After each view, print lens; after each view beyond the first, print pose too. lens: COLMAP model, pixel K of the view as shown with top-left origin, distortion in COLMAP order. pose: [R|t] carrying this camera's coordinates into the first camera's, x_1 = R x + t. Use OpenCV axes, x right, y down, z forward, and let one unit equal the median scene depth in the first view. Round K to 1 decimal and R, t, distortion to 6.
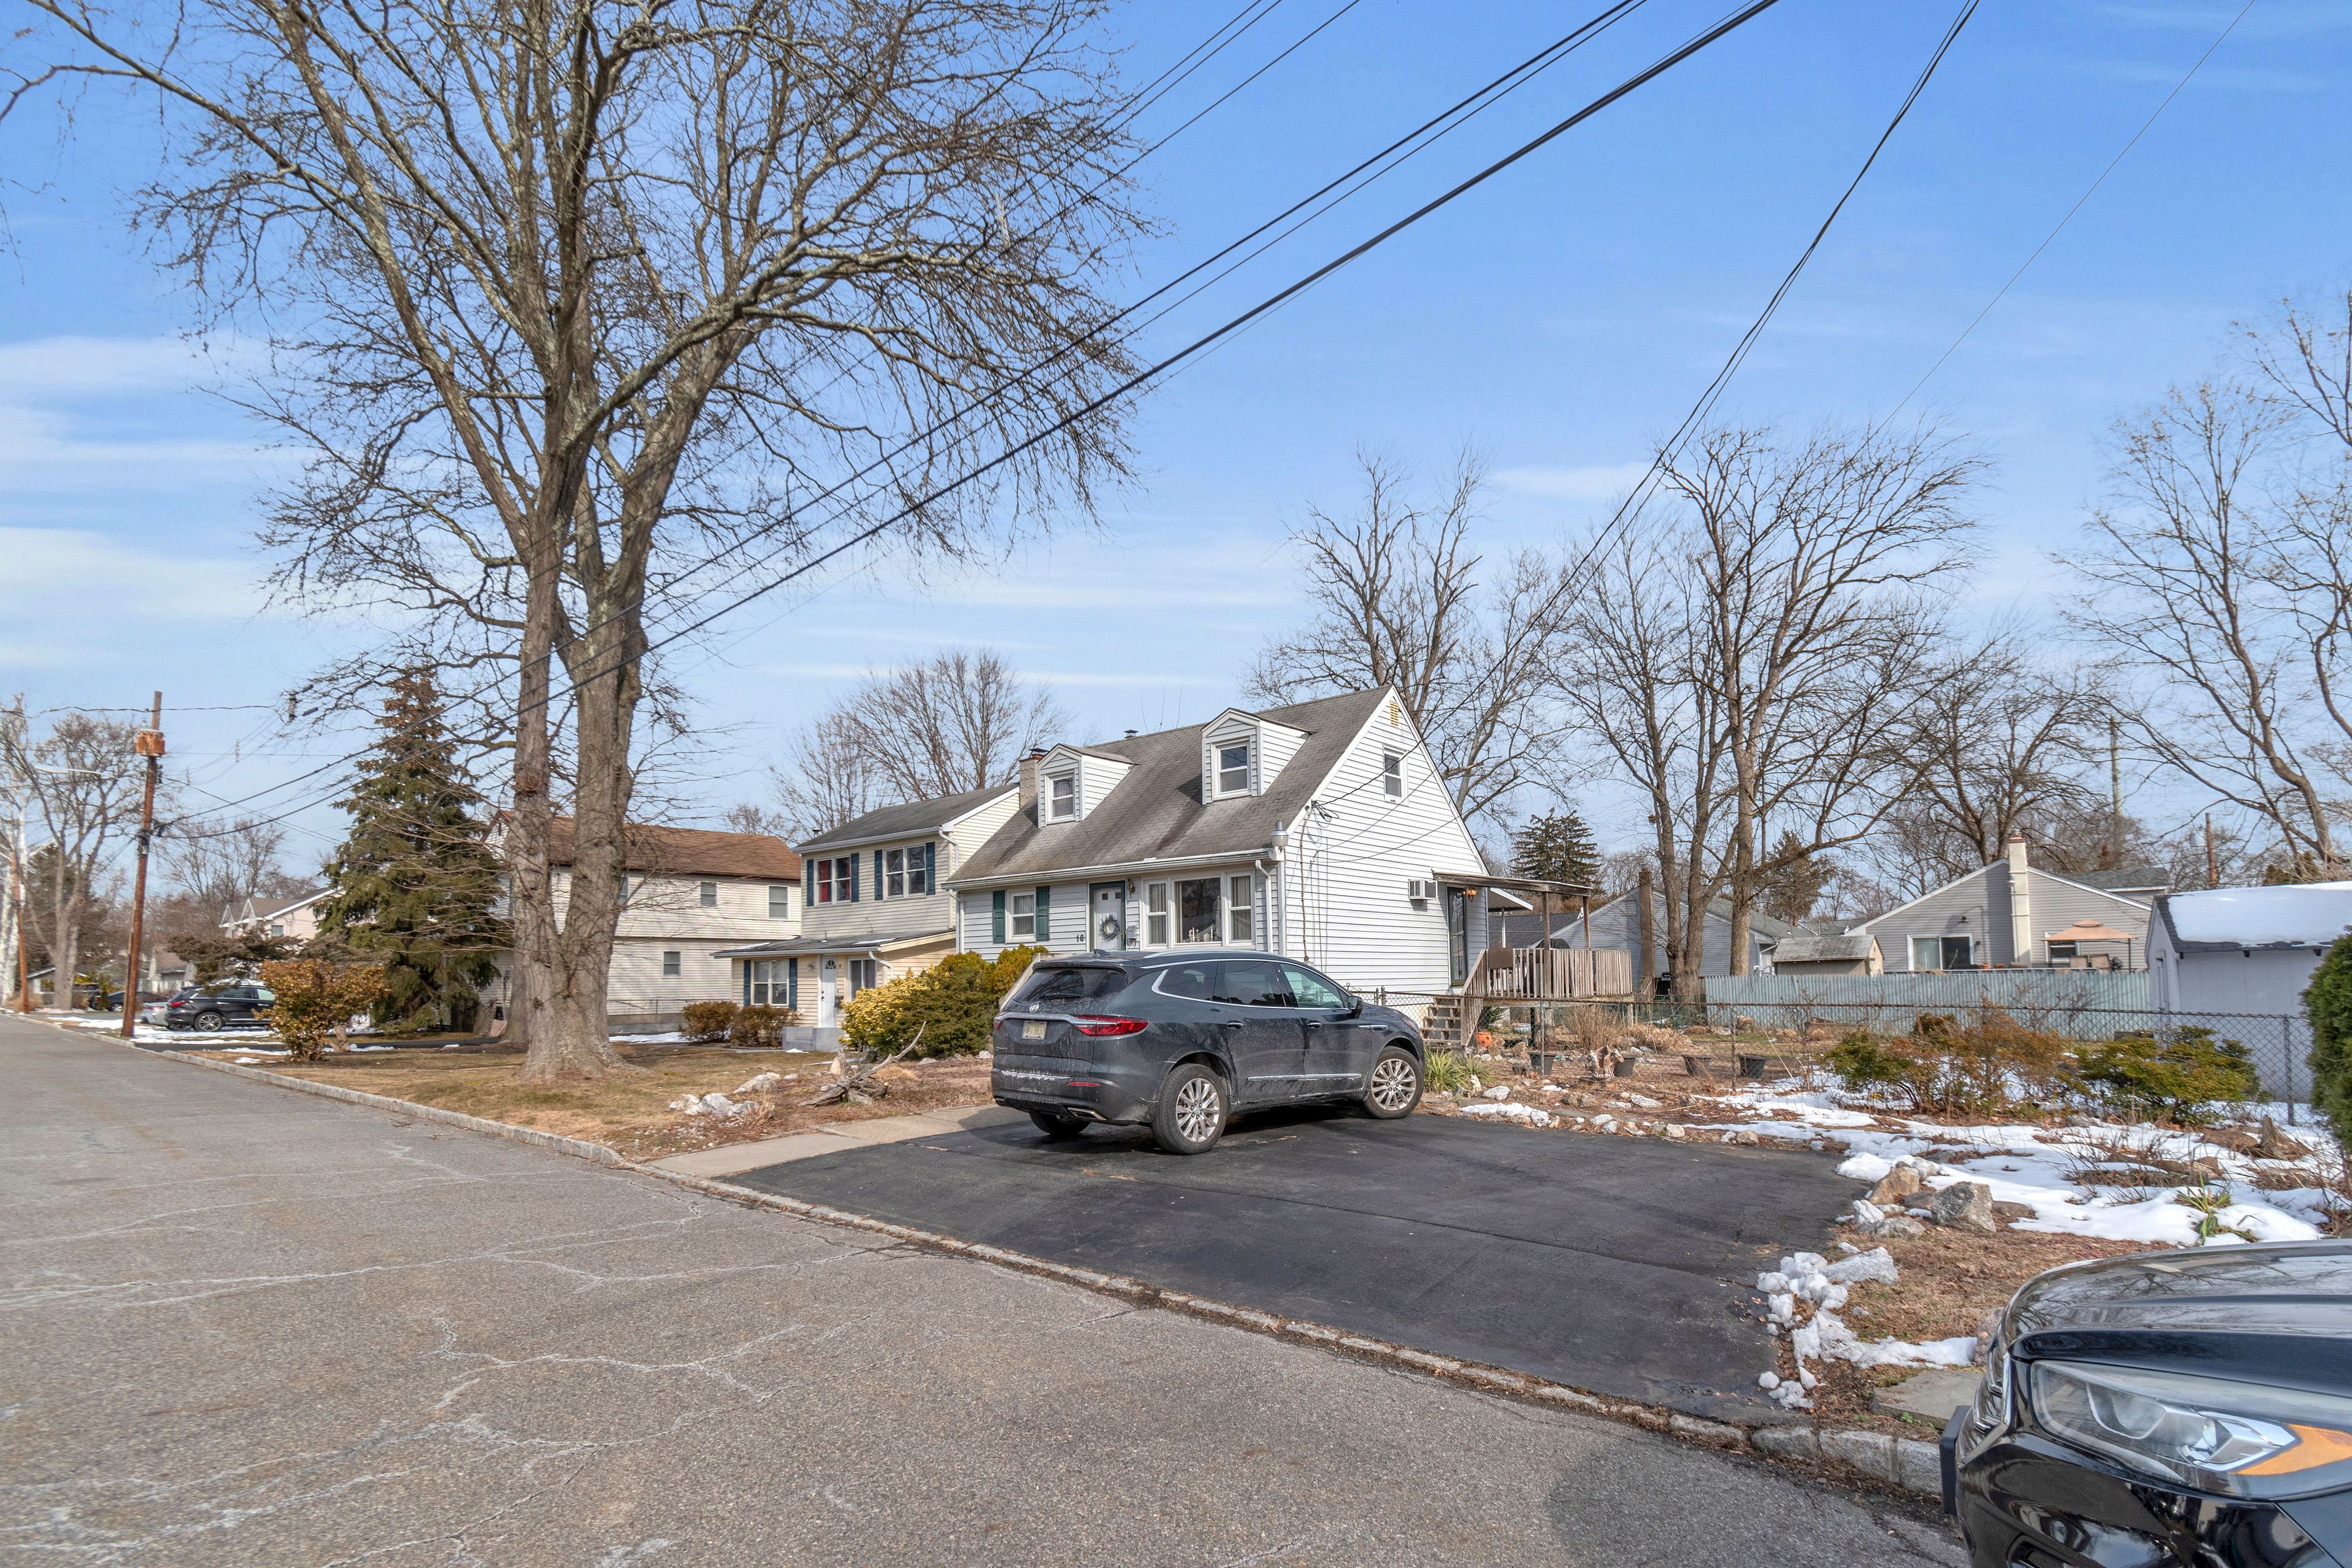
lens RADIAL K [[1146.3, 0, 1175.6], [0, 1146.3, 870.9], [0, 0, 1]] dist [0.000630, 0.000863]
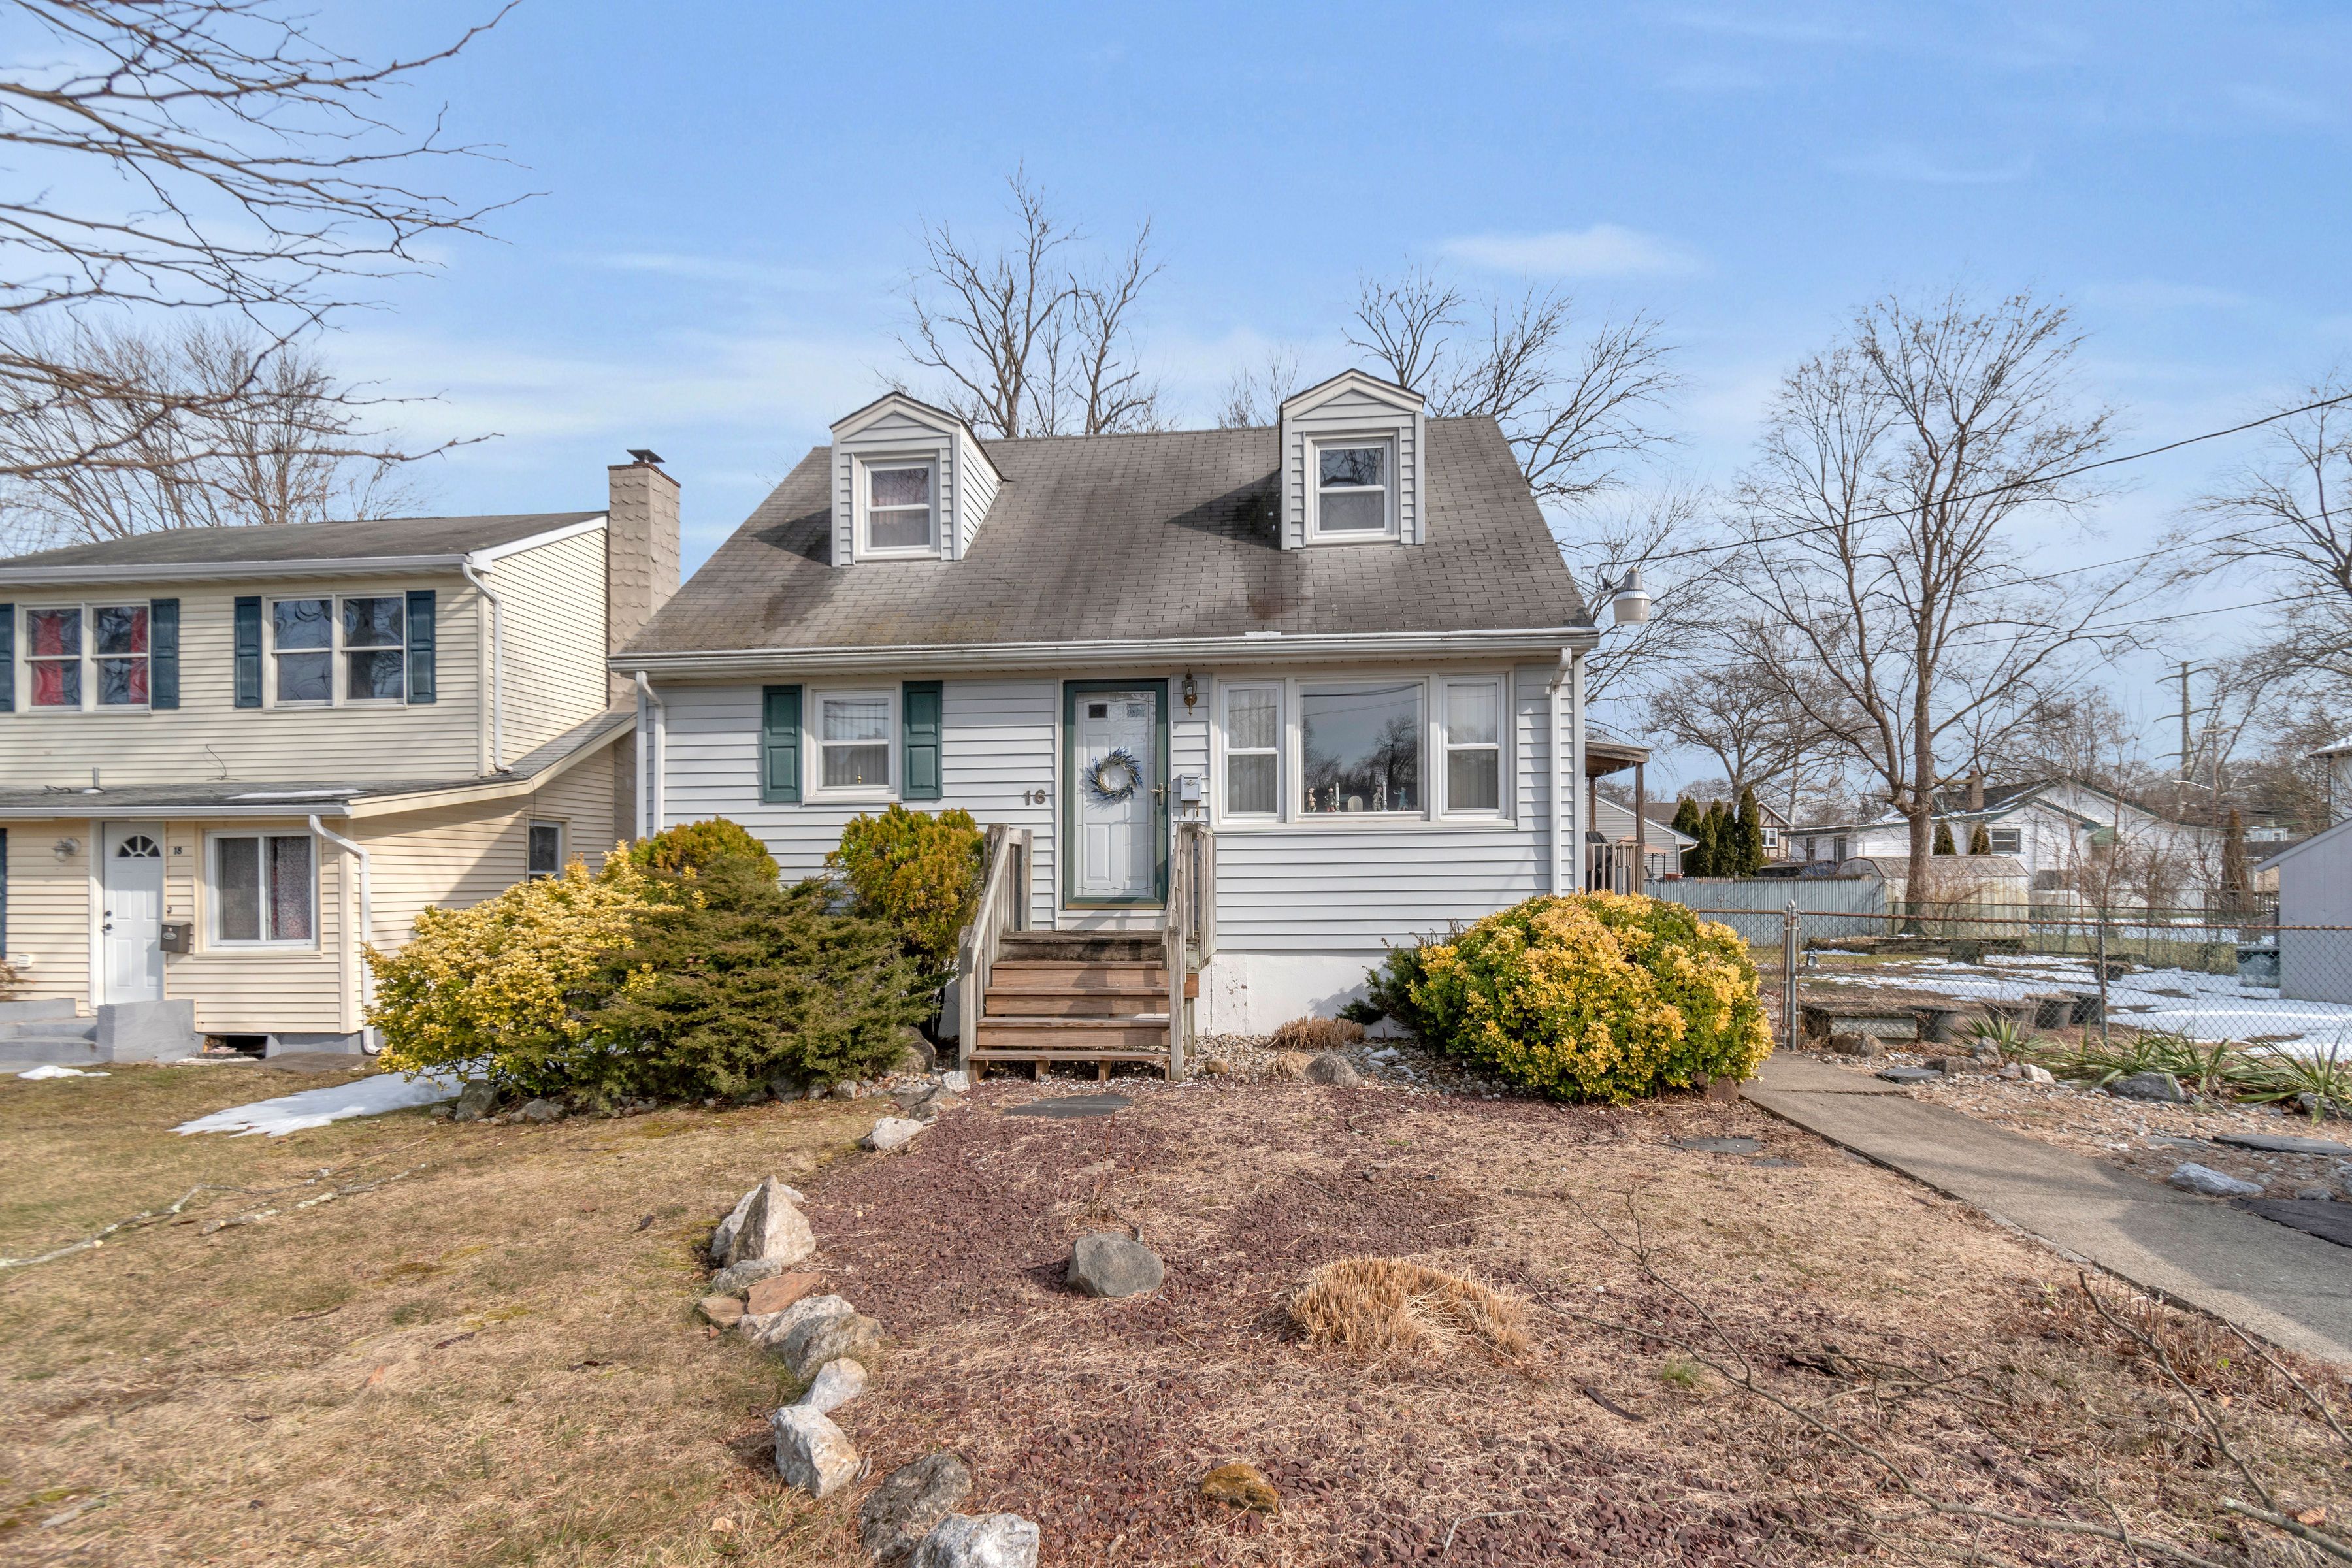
lens RADIAL K [[1146.3, 0, 1175.6], [0, 1146.3, 870.9], [0, 0, 1]] dist [0.000630, 0.000863]
pose [[0.817837, 0.022500, 0.575009, -0.281221], [-0.059617, 0.997171, 0.045775, 0.059320], [-0.572353, -0.071717, 0.816865, 0.543459]]
